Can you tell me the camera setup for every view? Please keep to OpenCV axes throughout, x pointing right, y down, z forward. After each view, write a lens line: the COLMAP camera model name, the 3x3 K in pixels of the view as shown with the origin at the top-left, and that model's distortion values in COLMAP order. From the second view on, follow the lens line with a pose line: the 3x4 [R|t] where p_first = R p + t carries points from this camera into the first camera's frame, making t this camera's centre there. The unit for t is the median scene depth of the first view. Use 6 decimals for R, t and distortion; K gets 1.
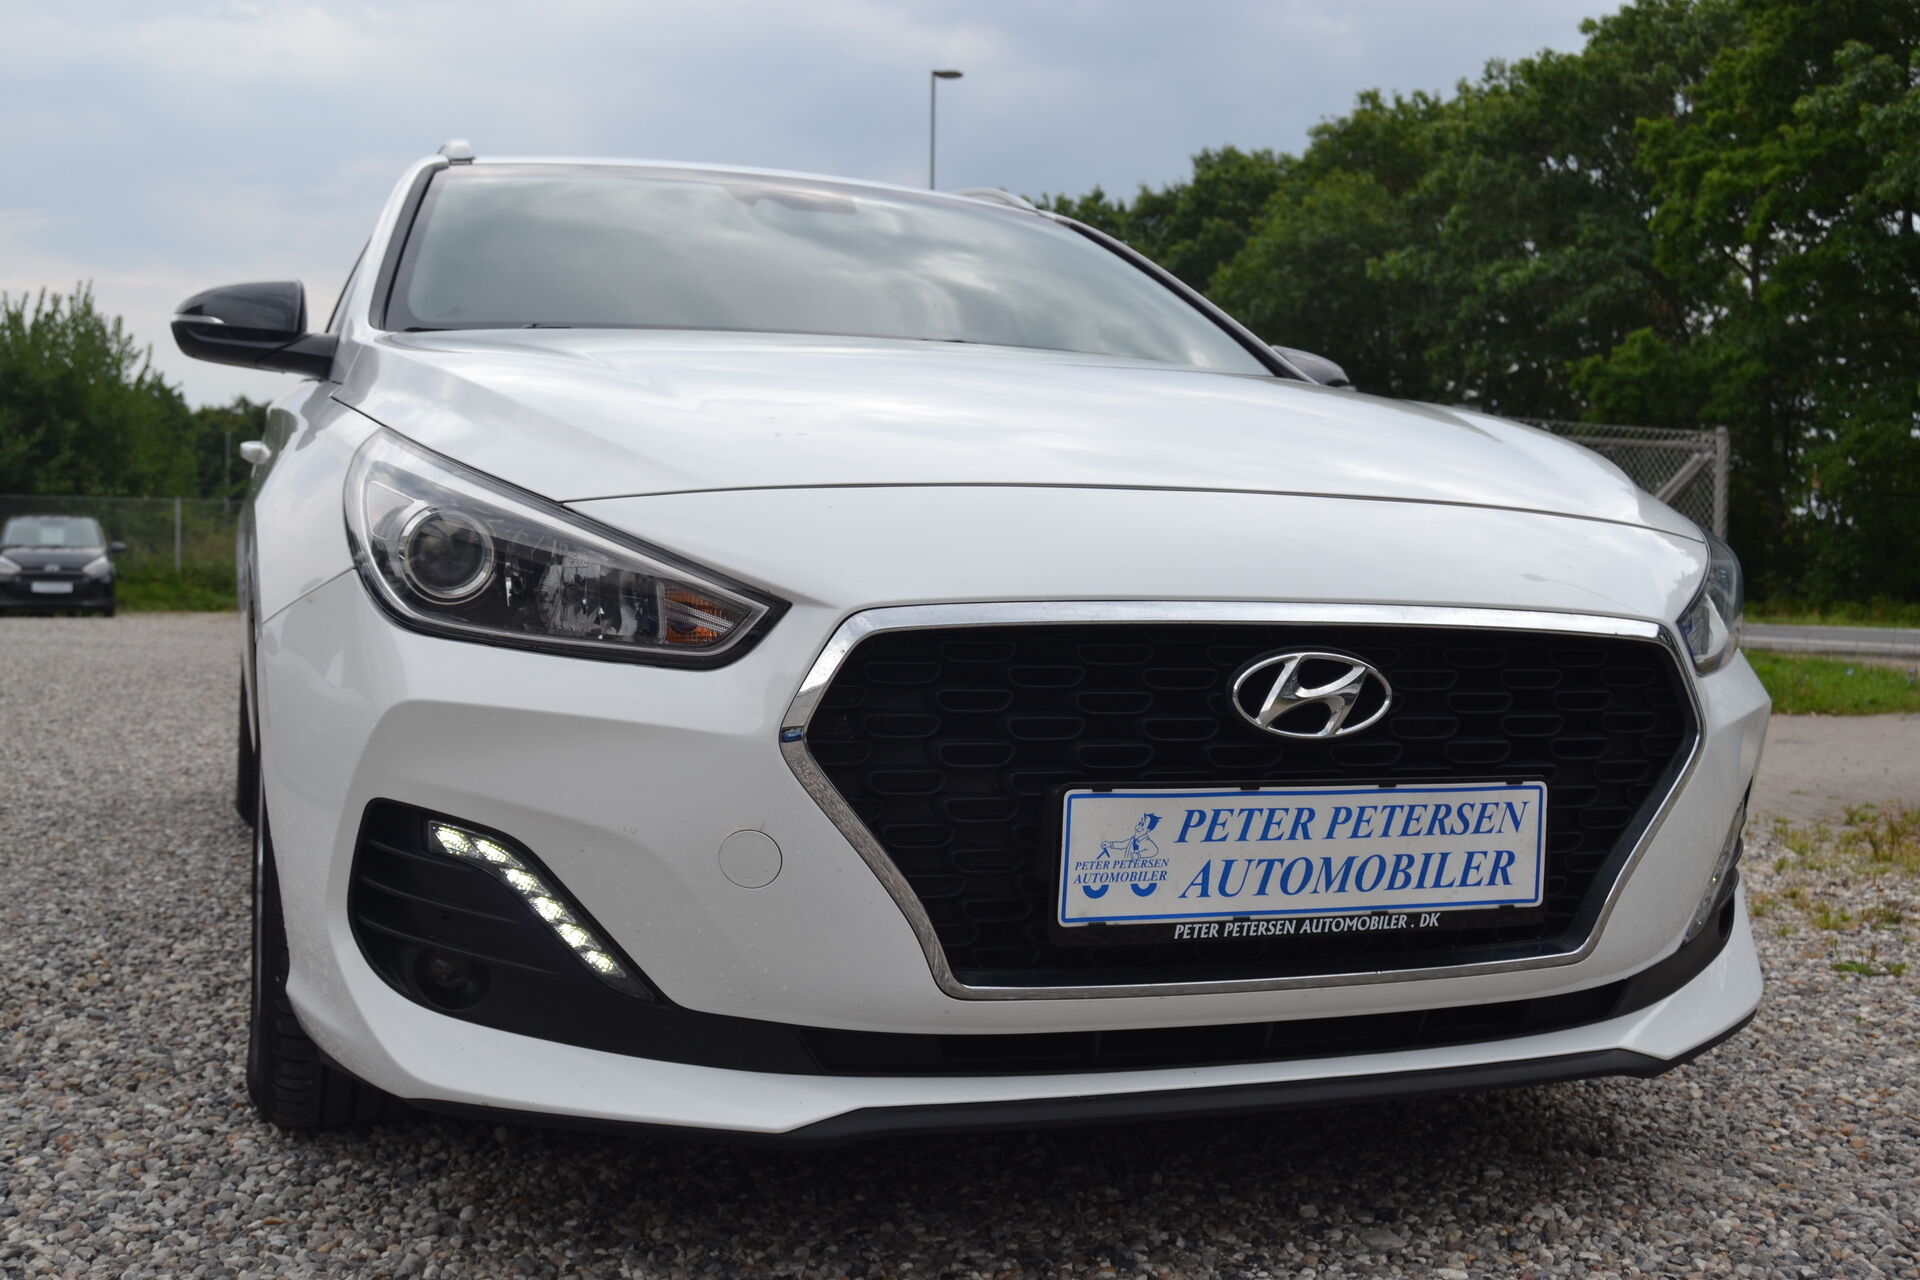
lens RADIAL K [[1995.5, 0, 960.0], [0, 1995.5, 640.0], [0, 0, 1]] dist [-0.051559, -0.008150]
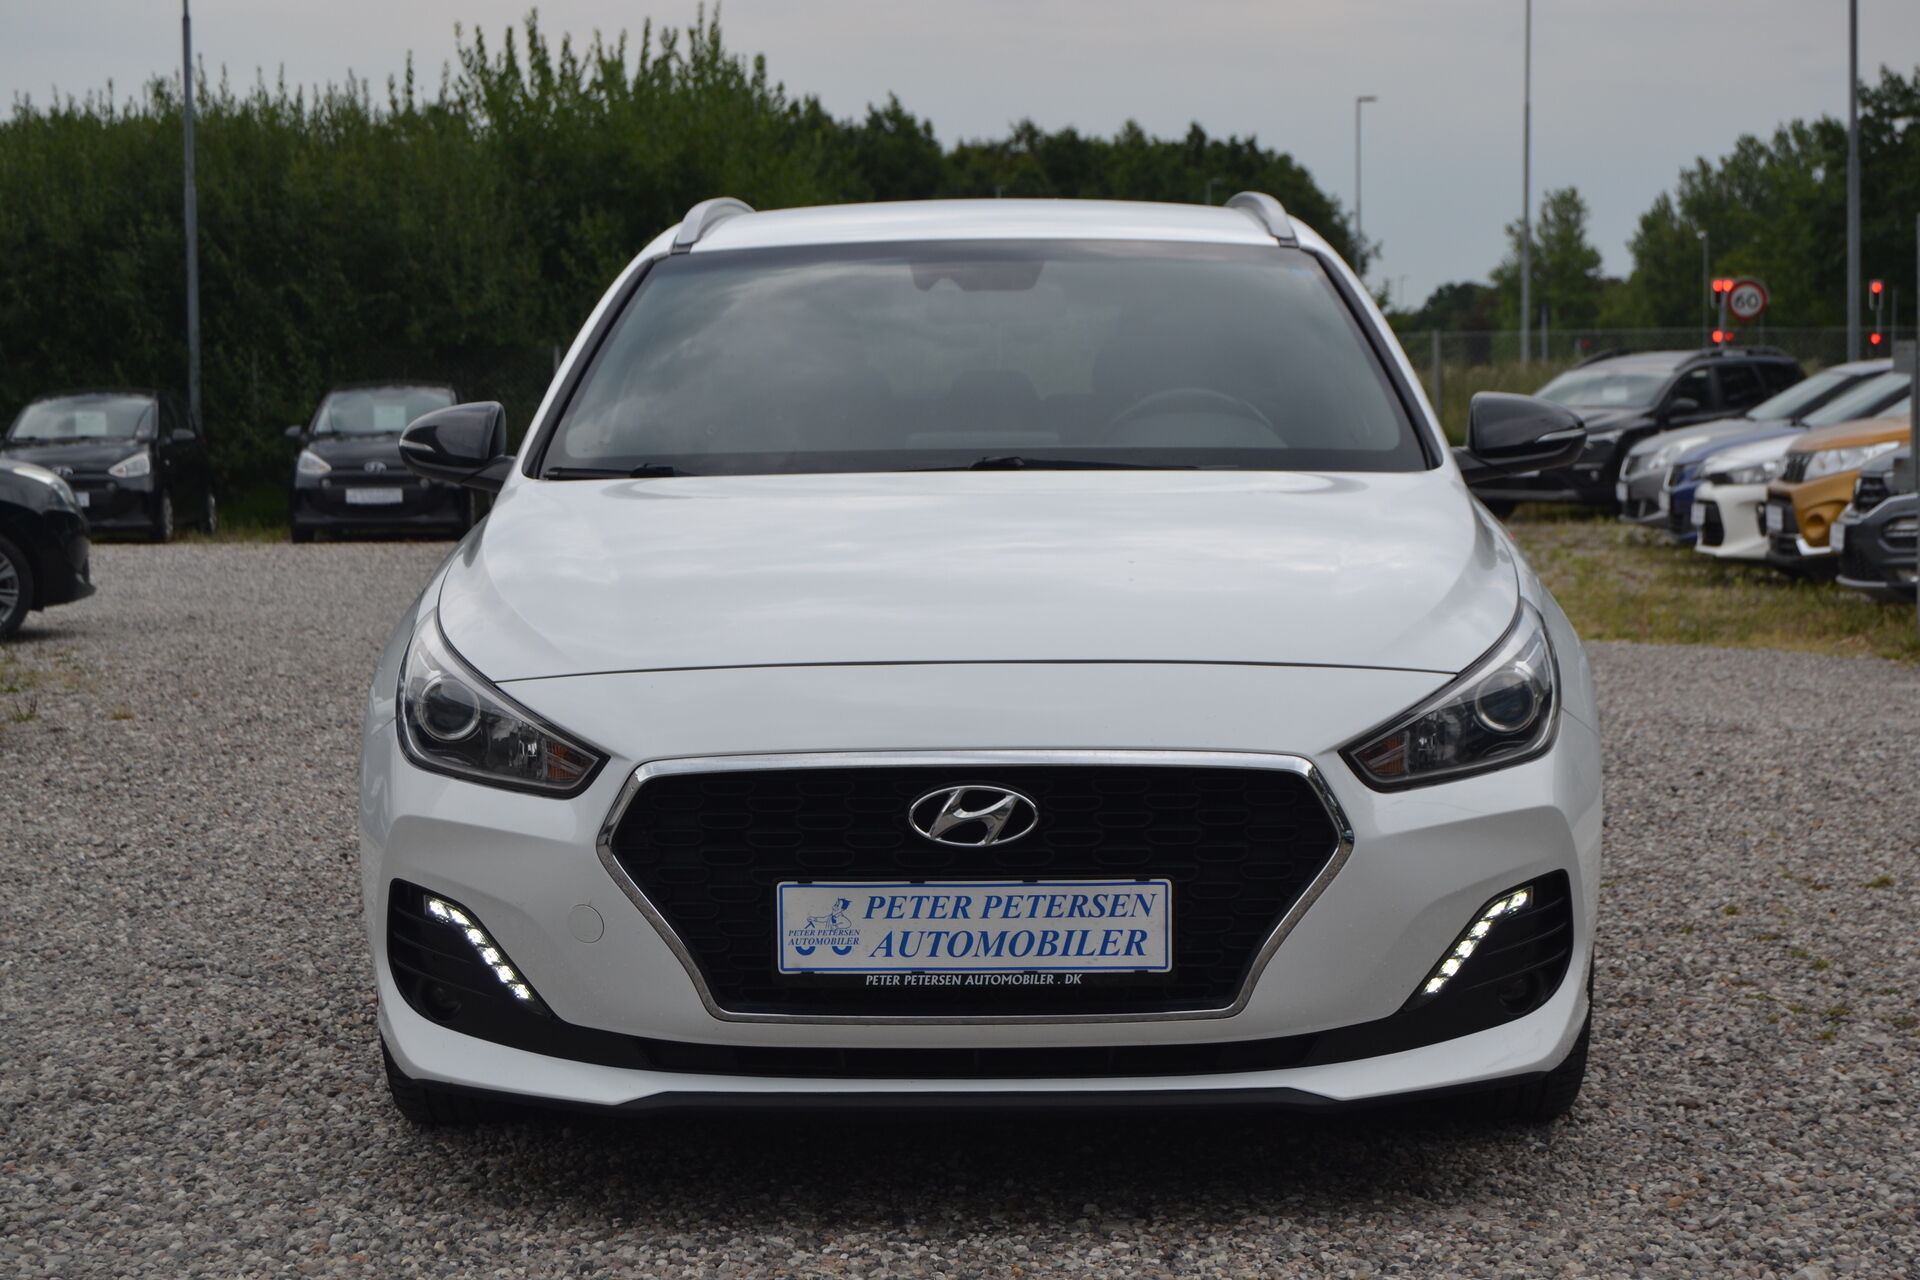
lens RADIAL K [[3670.2, 0, 960.0], [0, 3670.2, 640.0], [0, 0, 1]] dist [0.180592, -2.927299]
pose [[0.929413, -0.007126, -0.368972, 1.084220], [0.020056, 0.999311, 0.031220, -0.171148], [0.368496, -0.036416, 0.928916, -1.356373]]
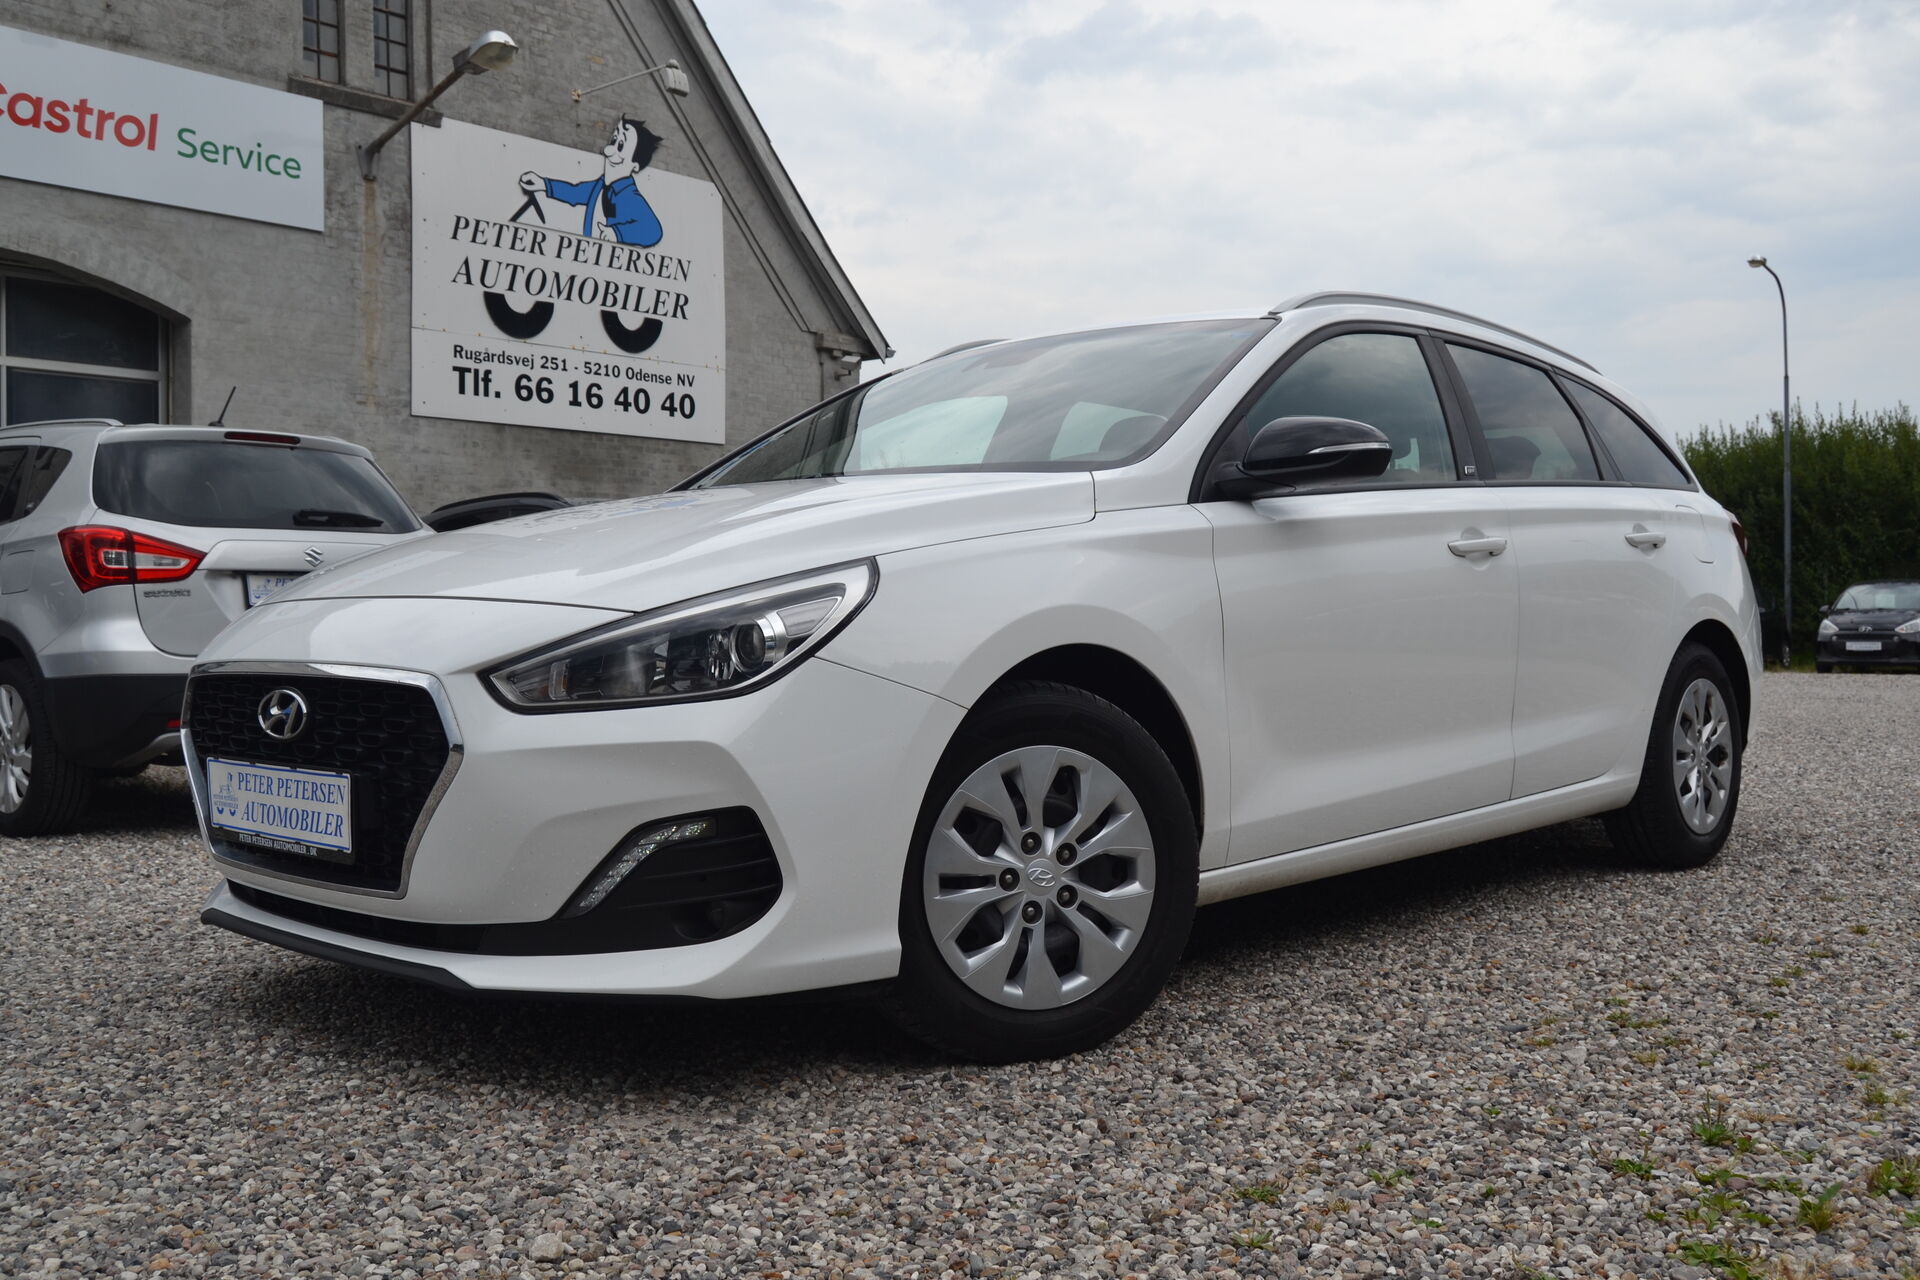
lens RADIAL K [[1792.0, 0, 960.0], [0, 1792.0, 640.0], [0, 0, 1]] dist [-0.014345, -0.003985]
pose [[0.422856, -0.015775, -0.906060, 1.801076], [-0.013591, 0.999626, -0.023747, -0.008210], [0.906095, 0.022355, 0.422483, 0.839872]]
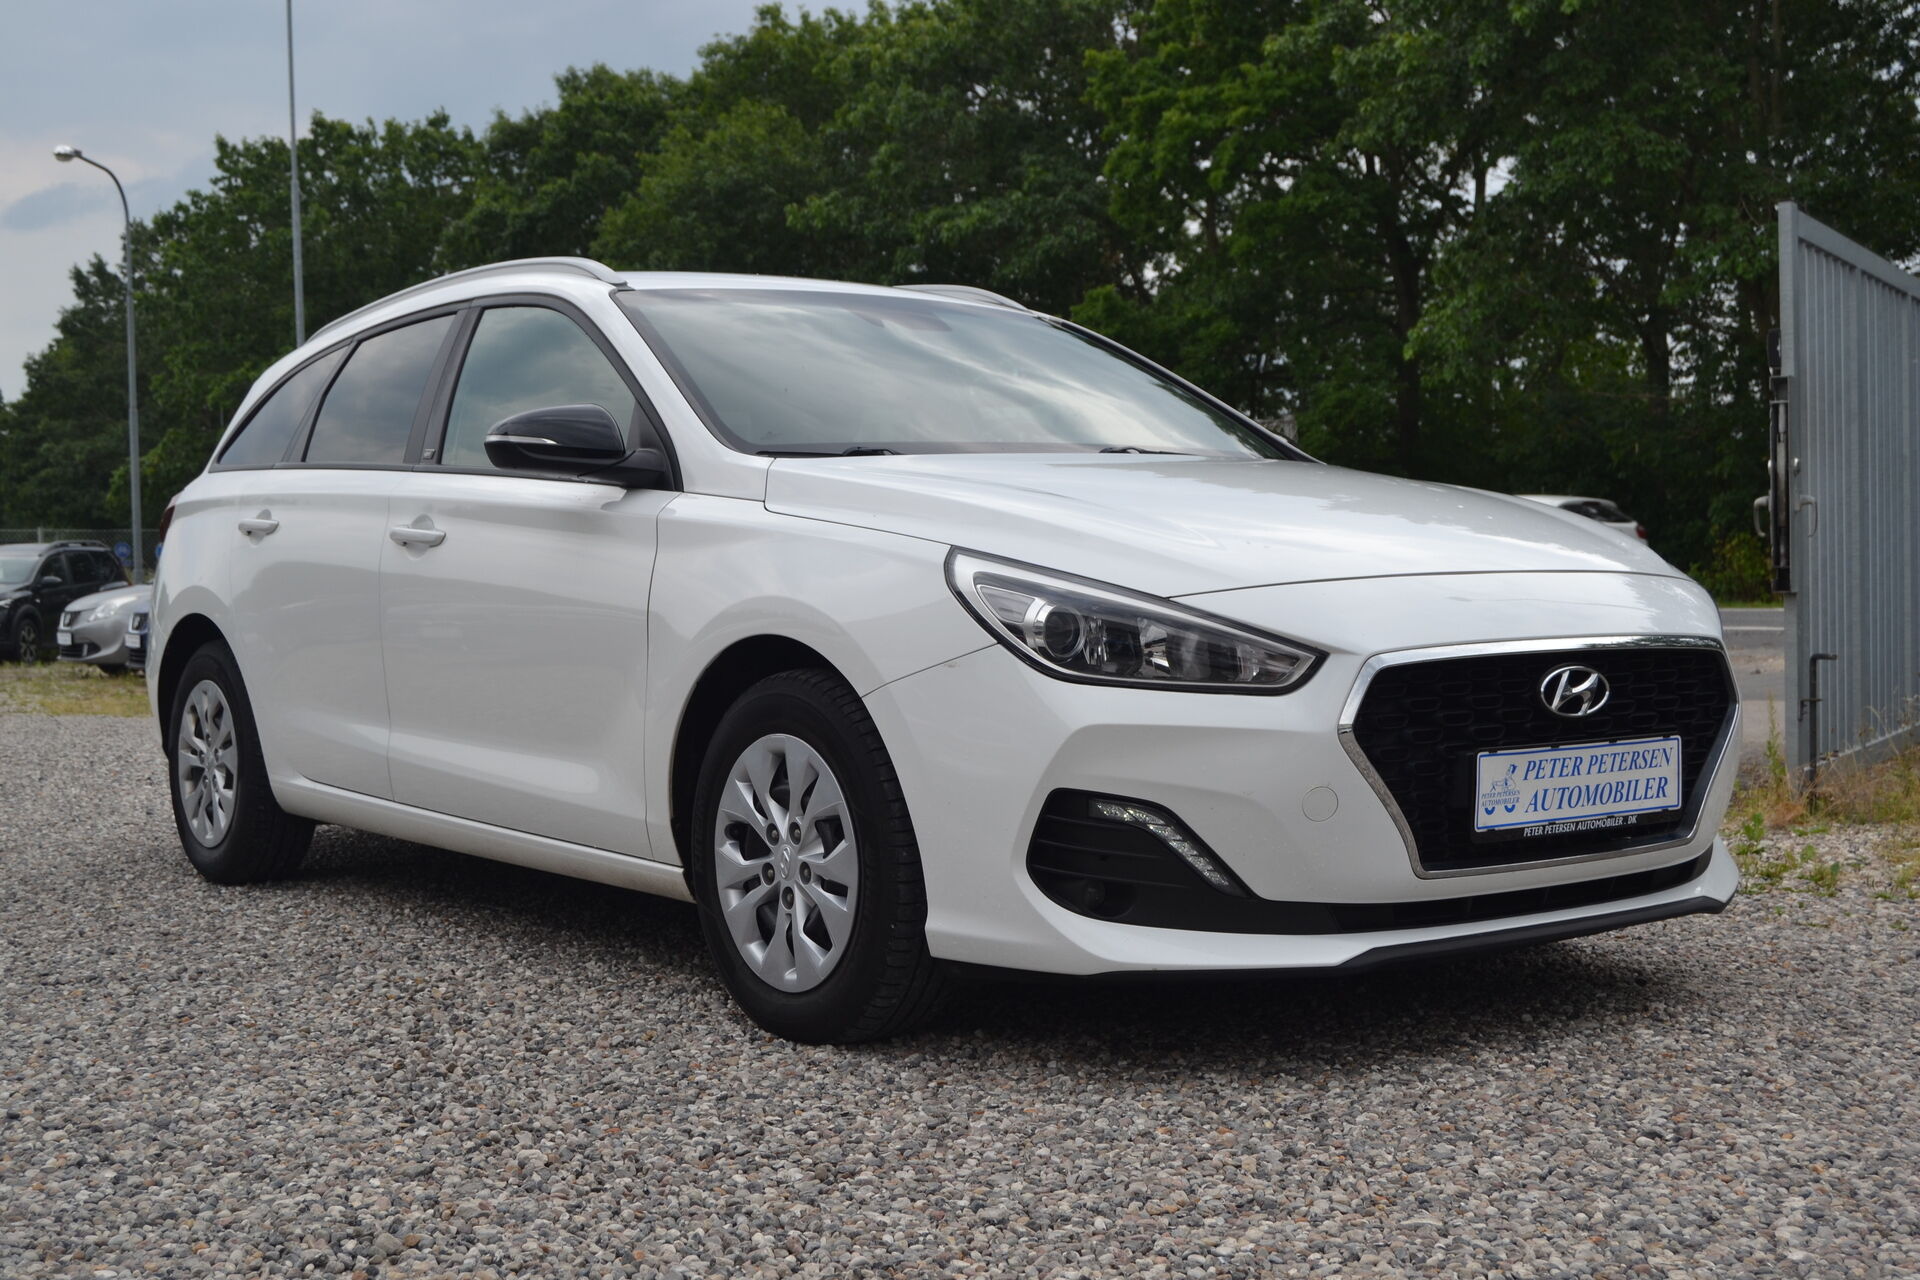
lens RADIAL K [[2445.8, 0, 960.0], [0, 2445.8, 640.0], [0, 0, 1]] dist [-0.042568, -0.008304]
pose [[0.956330, -0.047609, 0.288384, -0.897138], [0.048980, 0.998797, 0.002464, -0.045714], [-0.288155, 0.011768, 0.957512, -0.825406]]
